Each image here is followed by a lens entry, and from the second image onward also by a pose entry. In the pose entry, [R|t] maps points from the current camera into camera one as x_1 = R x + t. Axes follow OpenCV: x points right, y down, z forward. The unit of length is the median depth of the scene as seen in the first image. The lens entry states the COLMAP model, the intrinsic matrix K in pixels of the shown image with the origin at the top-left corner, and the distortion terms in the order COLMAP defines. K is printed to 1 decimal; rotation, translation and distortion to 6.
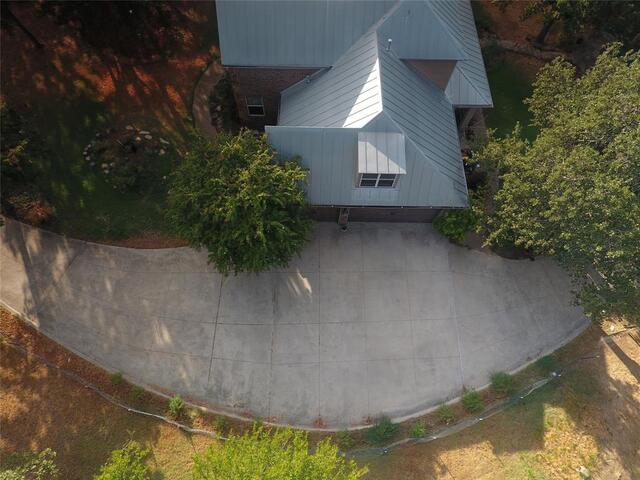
lens RADIAL K [[383.8, 0, 320.0], [0, 383.8, 240.0], [0, 0, 1]] dist [-0.000467, -0.002107]
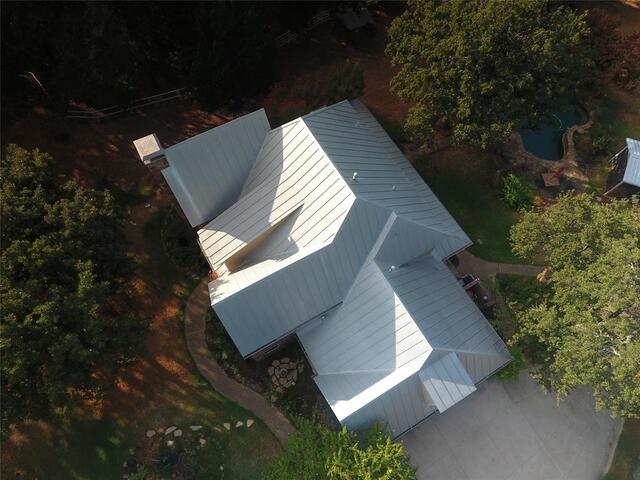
lens RADIAL K [[383.8, 0, 320.0], [0, 383.8, 240.0], [0, 0, 1]] dist [-0.000467, -0.002107]
pose [[0.866267, -0.461038, 0.192422, -0.113918], [0.460172, 0.886310, 0.051923, -0.548219], [-0.194484, 0.043569, 0.979938, 0.018786]]
